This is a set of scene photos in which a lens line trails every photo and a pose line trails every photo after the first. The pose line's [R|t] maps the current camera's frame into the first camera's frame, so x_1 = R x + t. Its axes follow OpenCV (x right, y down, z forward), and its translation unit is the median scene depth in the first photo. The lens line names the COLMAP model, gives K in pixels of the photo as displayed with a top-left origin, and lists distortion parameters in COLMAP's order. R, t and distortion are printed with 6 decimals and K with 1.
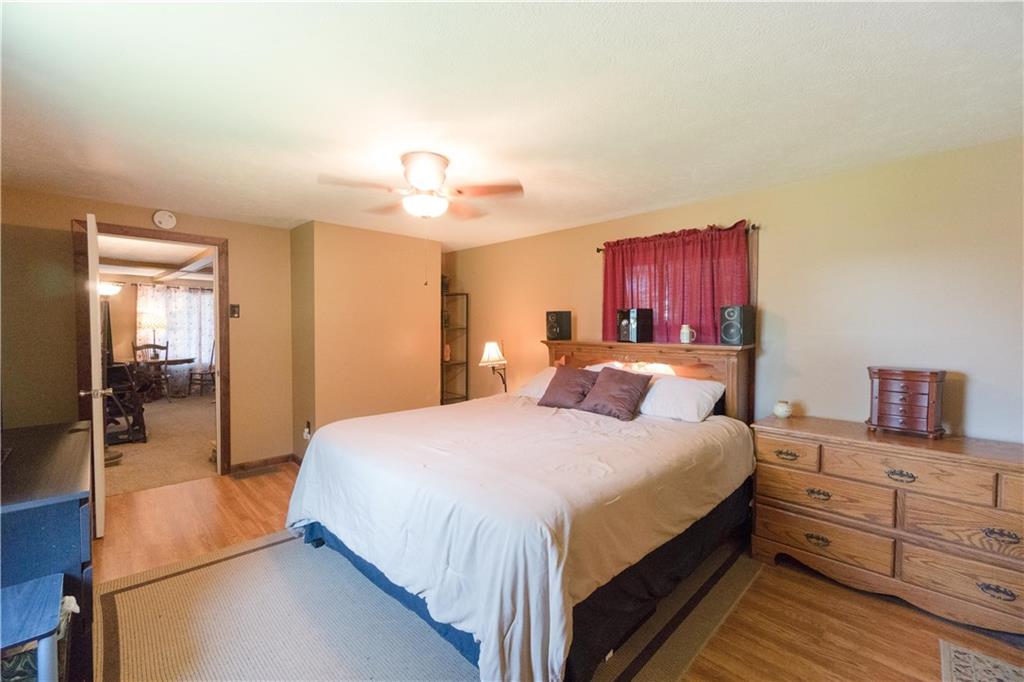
lens RADIAL K [[442.2, 0, 514.1], [0, 442.2, 339.0], [0, 0, 1]] dist [-0.001610, 0.000227]
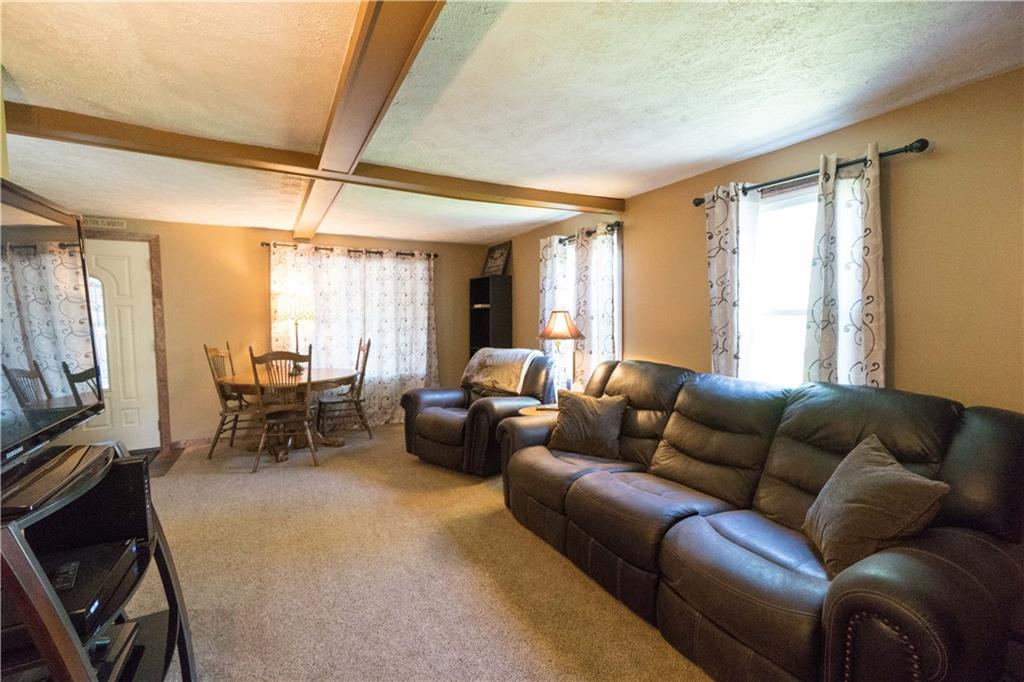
lens RADIAL K [[442.2, 0, 511.9], [0, 442.2, 340.1], [0, 0, 1]] dist [-0.001610, 0.000227]
pose [[0.959693, -0.002569, -0.281040, -0.391238], [0.009599, 0.999674, 0.023643, -0.009218], [0.280887, -0.025388, 0.959405, 0.535270]]
